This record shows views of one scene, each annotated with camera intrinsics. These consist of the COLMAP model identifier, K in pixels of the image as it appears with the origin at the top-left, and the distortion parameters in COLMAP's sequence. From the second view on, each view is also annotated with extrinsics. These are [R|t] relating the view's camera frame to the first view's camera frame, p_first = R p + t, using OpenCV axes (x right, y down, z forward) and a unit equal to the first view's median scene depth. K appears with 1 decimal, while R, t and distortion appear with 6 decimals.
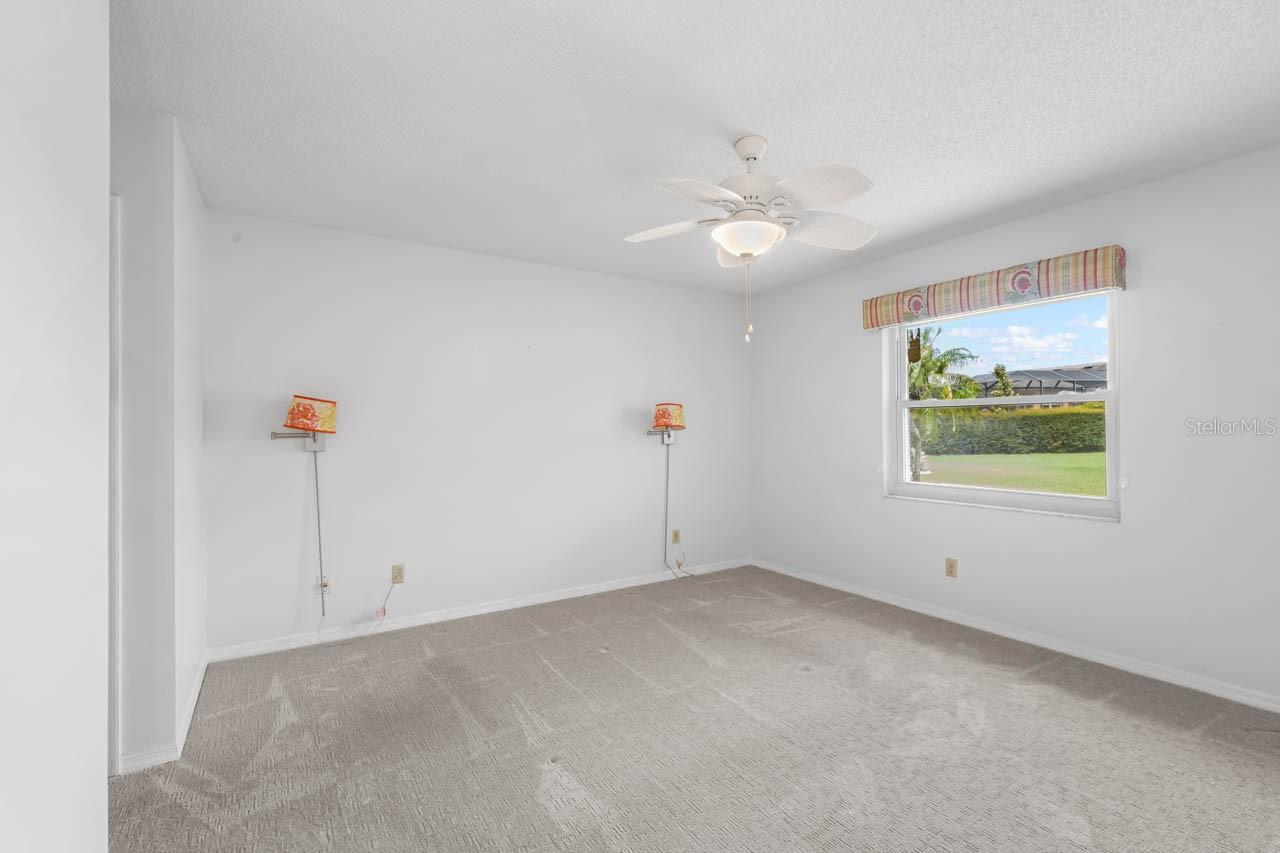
lens RADIAL K [[578.2, 0, 631.1], [0, 578.2, 426.5], [0, 0, 1]] dist [0.000483, 0.000243]
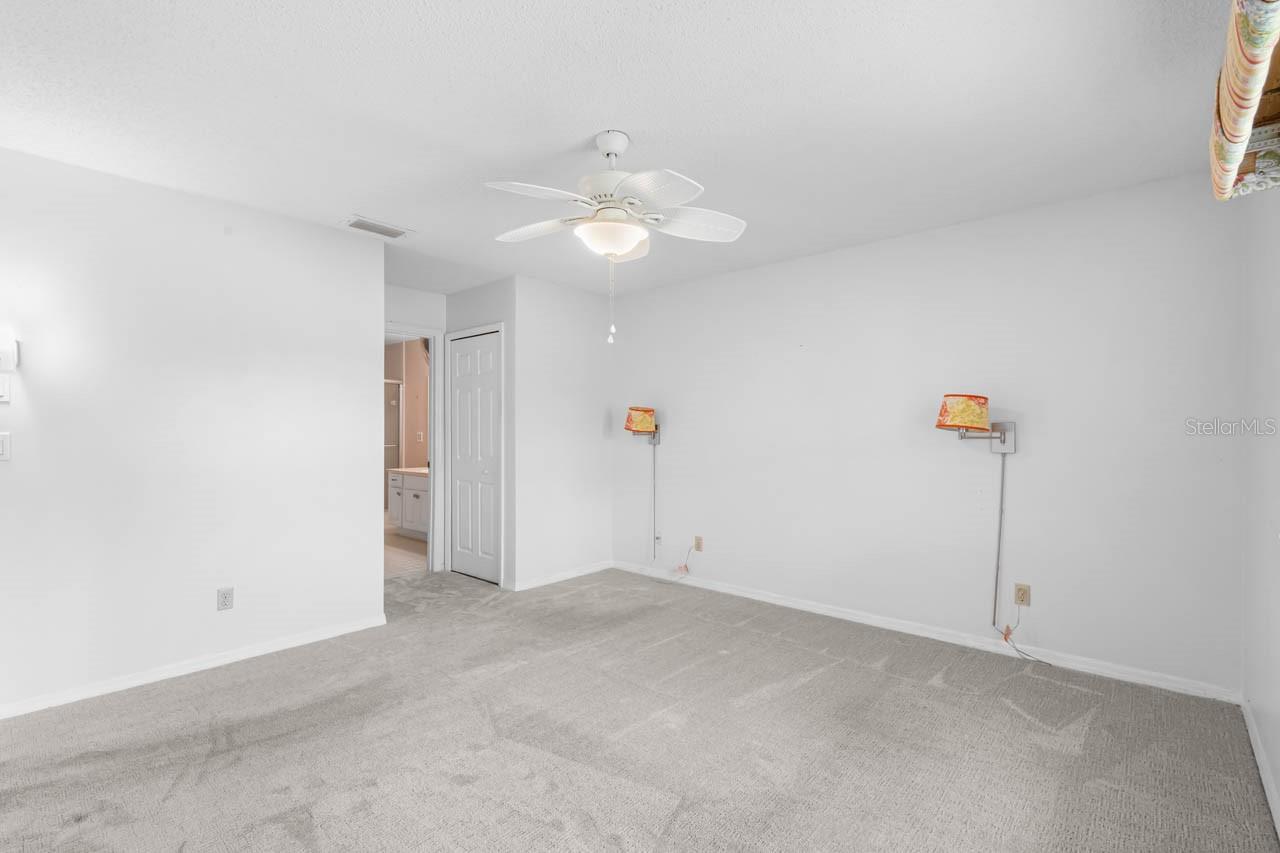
lens RADIAL K [[578.2, 0, 631.1], [0, 578.2, 426.5], [0, 0, 1]] dist [0.000483, 0.000243]
pose [[0.263818, -0.001482, -0.964571, 0.786837], [0.000576, 0.999999, -0.001379, -0.001492], [0.964572, -0.000192, 0.263818, 0.520324]]
